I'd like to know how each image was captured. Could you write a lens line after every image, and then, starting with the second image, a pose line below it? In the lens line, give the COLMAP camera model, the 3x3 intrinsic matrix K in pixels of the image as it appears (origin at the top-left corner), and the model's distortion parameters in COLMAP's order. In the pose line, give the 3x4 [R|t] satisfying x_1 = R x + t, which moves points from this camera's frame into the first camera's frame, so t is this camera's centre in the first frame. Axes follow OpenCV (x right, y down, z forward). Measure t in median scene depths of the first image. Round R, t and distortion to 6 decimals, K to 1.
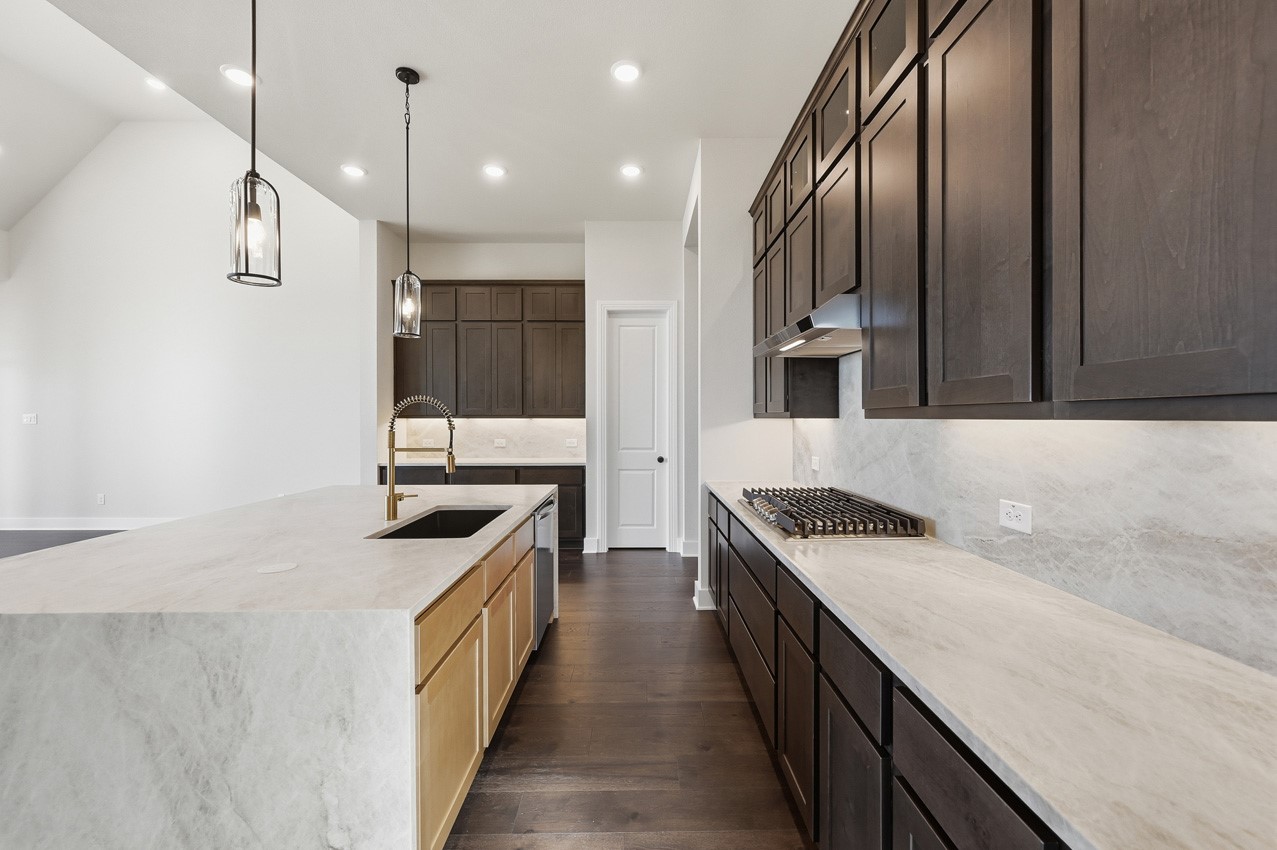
lens RADIAL K [[506.2, 0, 645.6], [0, 506.2, 418.4], [0, 0, 1]] dist [-0.000623, 0.000146]
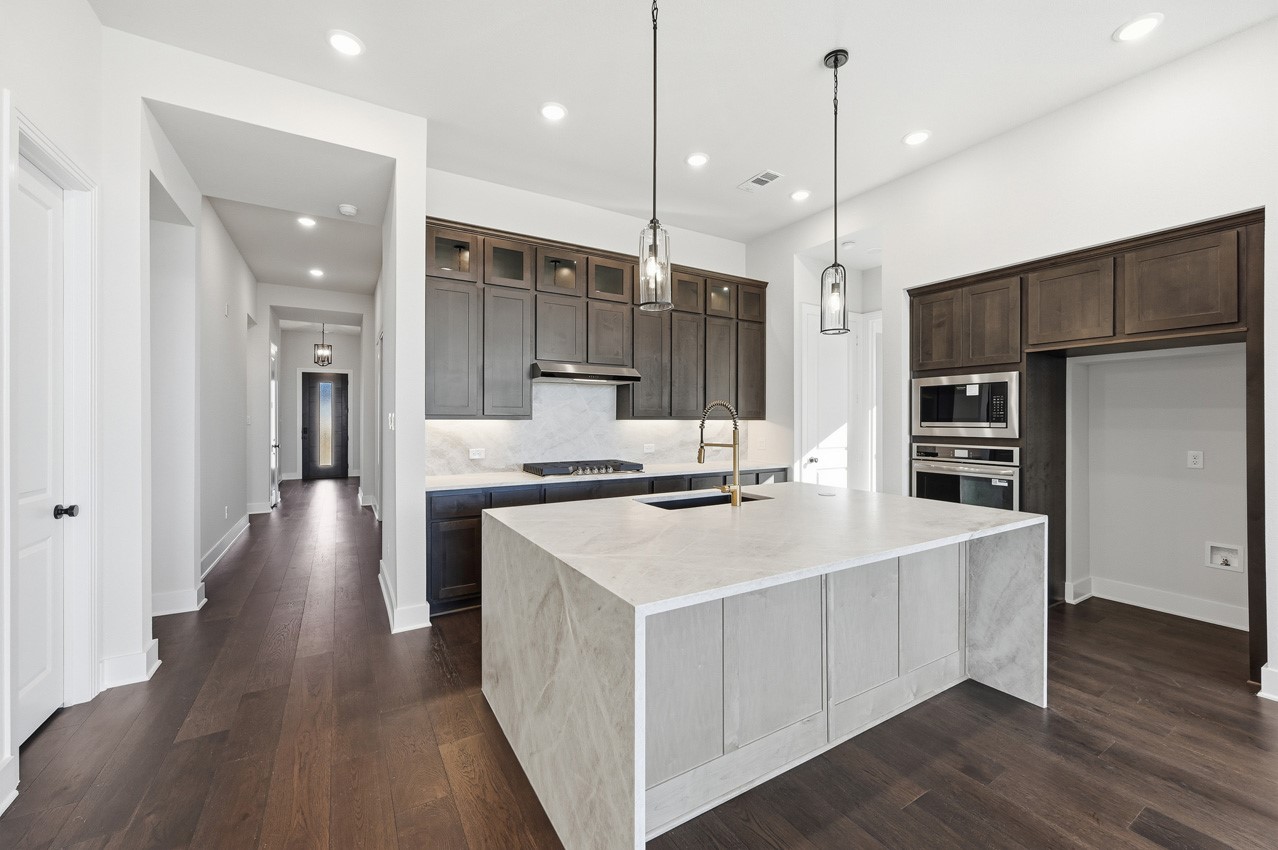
lens RADIAL K [[506.6, 0, 646.1], [0, 506.6, 418.3], [0, 0, 1]] dist [-0.000623, 0.000146]
pose [[-0.506675, -0.000046, 0.862137, -1.649416], [-0.001834, 0.999998, -0.001024, -0.004133], [-0.862135, -0.002100, -0.506674, 2.075926]]
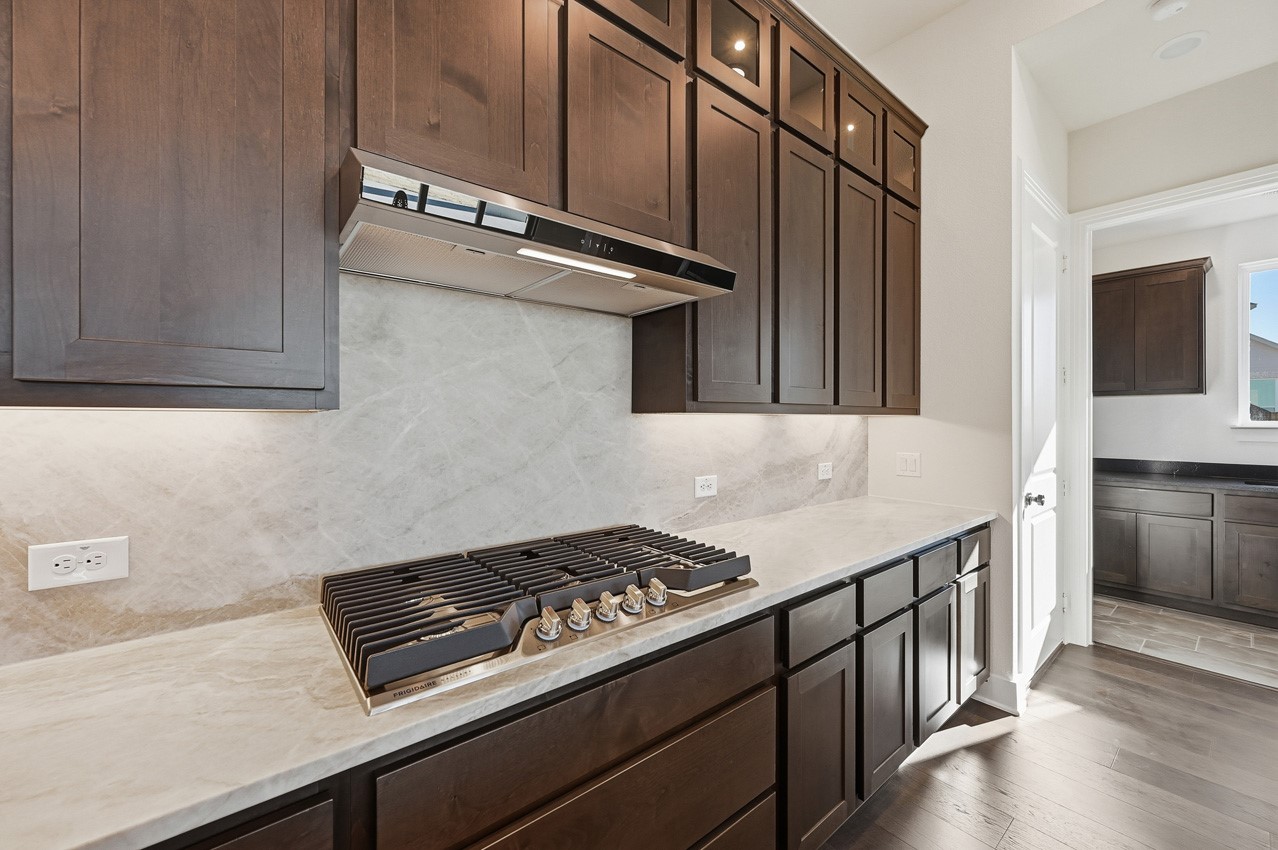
lens RADIAL K [[506.6, 0, 646.1], [0, 506.6, 418.3], [0, 0, 1]] dist [-0.000623, 0.000146]
pose [[-0.626814, 0.003554, 0.779161, -0.166120], [0.002940, 0.999993, -0.002197, 0.011003], [-0.779163, 0.000914, -0.626820, 1.493895]]
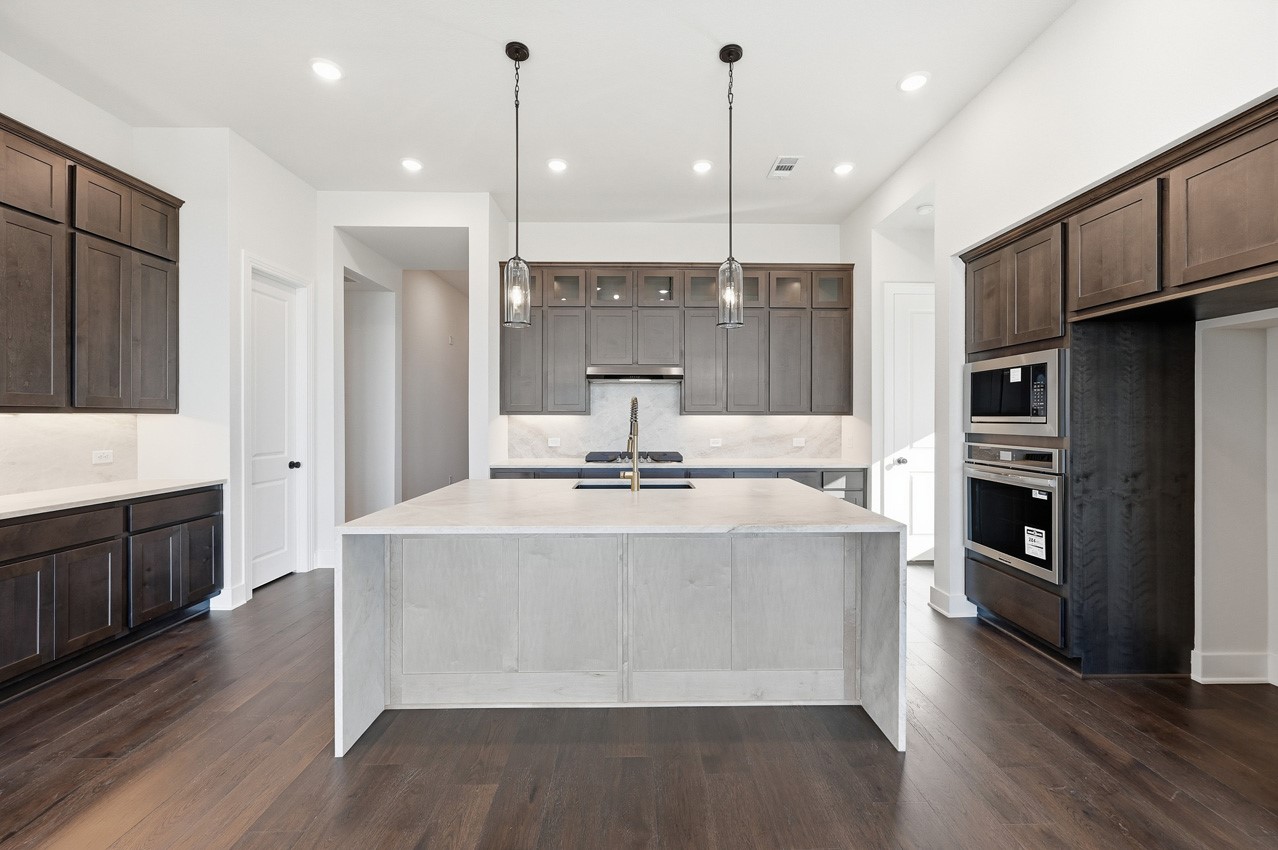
lens RADIAL K [[506.6, 0, 646.1], [0, 506.6, 418.3], [0, 0, 1]] dist [-0.000623, 0.000146]
pose [[-0.003977, -0.003674, 0.999985, -2.119981], [-0.000374, 0.999993, 0.003673, 0.007423], [-0.999992, -0.000360, -0.003979, 1.137866]]
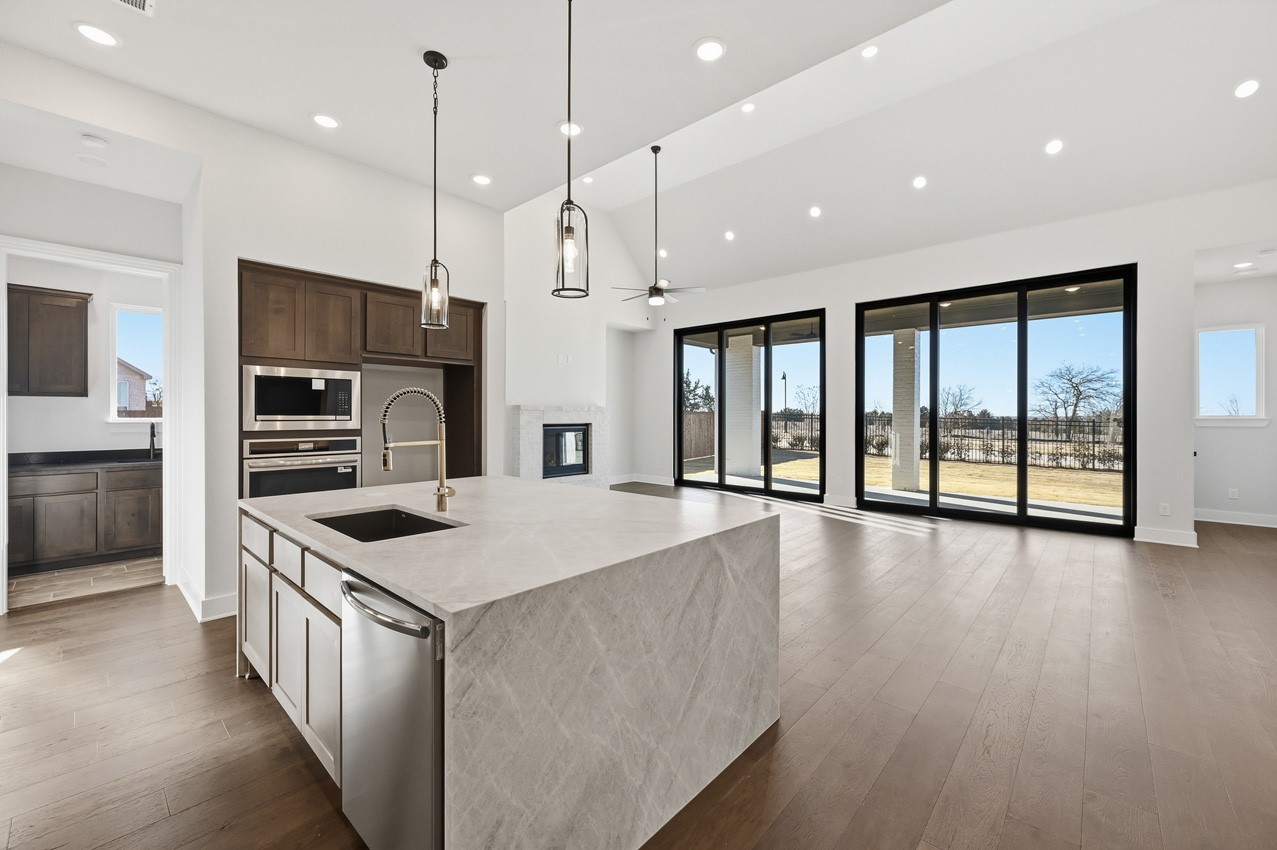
lens RADIAL K [[506.2, 0, 645.6], [0, 506.2, 418.4], [0, 0, 1]] dist [-0.000623, 0.000146]
pose [[-0.676309, -0.000298, -0.736618, -0.025485], [-0.002828, 0.999994, 0.002191, 0.009842], [0.736613, 0.003564, -0.676305, 2.324624]]
